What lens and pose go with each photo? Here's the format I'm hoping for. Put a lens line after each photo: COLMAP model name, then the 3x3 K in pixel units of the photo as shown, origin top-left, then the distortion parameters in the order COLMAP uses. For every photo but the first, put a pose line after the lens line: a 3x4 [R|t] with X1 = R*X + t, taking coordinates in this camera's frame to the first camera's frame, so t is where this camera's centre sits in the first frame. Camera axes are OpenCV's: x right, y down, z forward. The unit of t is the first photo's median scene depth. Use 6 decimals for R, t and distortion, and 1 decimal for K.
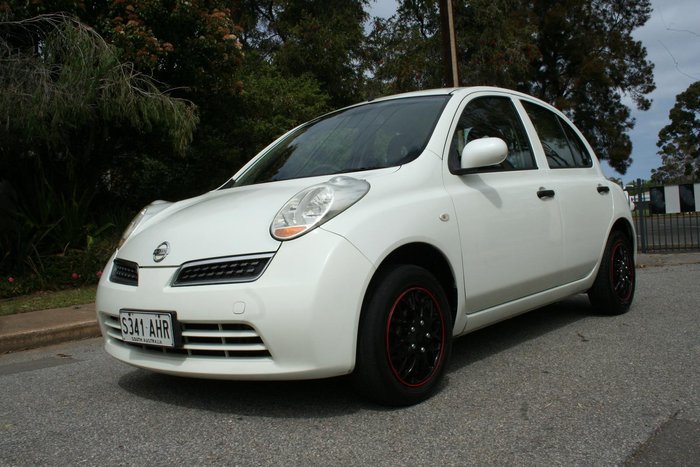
lens RADIAL K [[683.9, 0, 350.0], [0, 683.9, 233.5], [0, 0, 1]] dist [-0.098143, 0.069967]
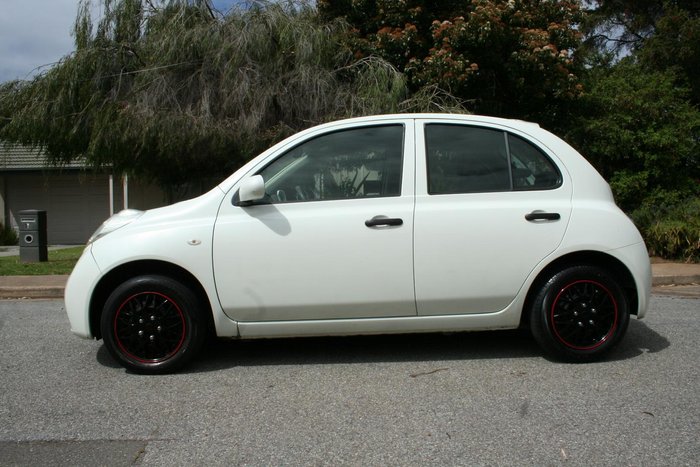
lens RADIAL K [[582.7, 0, 354.3], [0, 582.7, 231.5], [0, 0, 1]] dist [-0.154273, 0.120413]
pose [[0.690340, 0.069116, -0.720176, 0.514942], [-0.039873, 0.997548, 0.057514, -0.053977], [0.722385, -0.010989, 0.691404, 0.218373]]
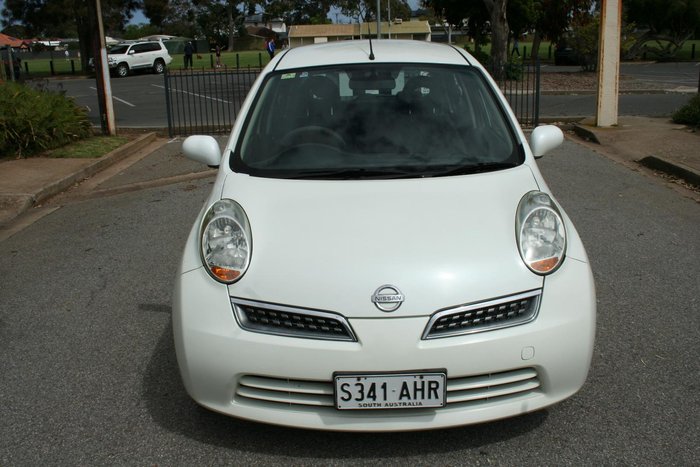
lens RADIAL K [[683.9, 0, 350.0], [0, 683.9, 233.5], [0, 0, 1]] dist [-0.098143, 0.069967]
pose [[0.766916, -0.131301, 0.628172, -0.366397], [-0.013508, 0.975326, 0.220355, -0.103289], [-0.641606, -0.177479, 0.746219, 0.187501]]
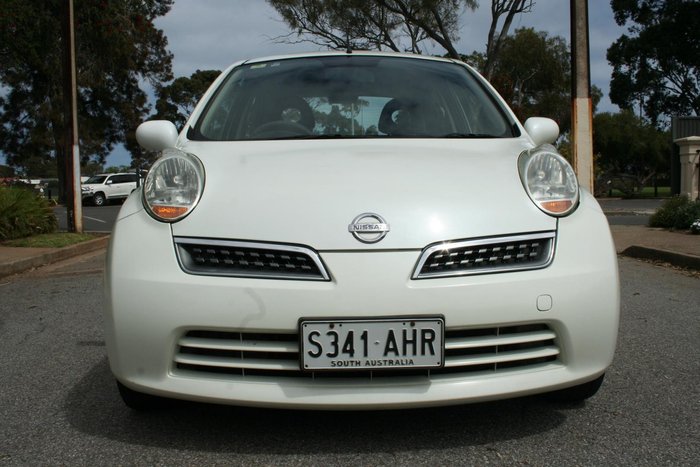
lens RADIAL K [[683.9, 0, 350.0], [0, 683.9, 233.5], [0, 0, 1]] dist [-0.098143, 0.069967]
pose [[0.742476, 0.010967, 0.669783, -0.328379], [-0.028114, 0.999495, 0.014799, 0.010197], [-0.669283, -0.029818, 0.742409, 0.228682]]
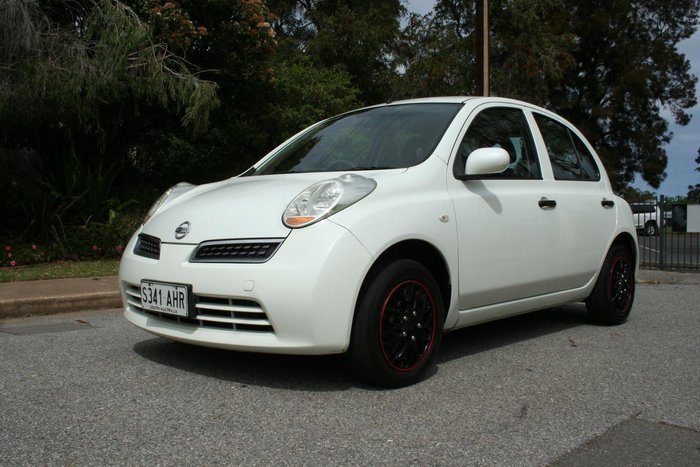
lens RADIAL K [[696.3, 0, 351.6], [0, 696.3, 234.5], [0, 0, 1]] dist [-0.077492, 0.026802]
pose [[0.996562, 0.077313, -0.029781, 0.012443], [-0.076995, 0.996963, 0.011676, 0.000002], [0.030593, -0.009342, 0.999488, -0.049526]]
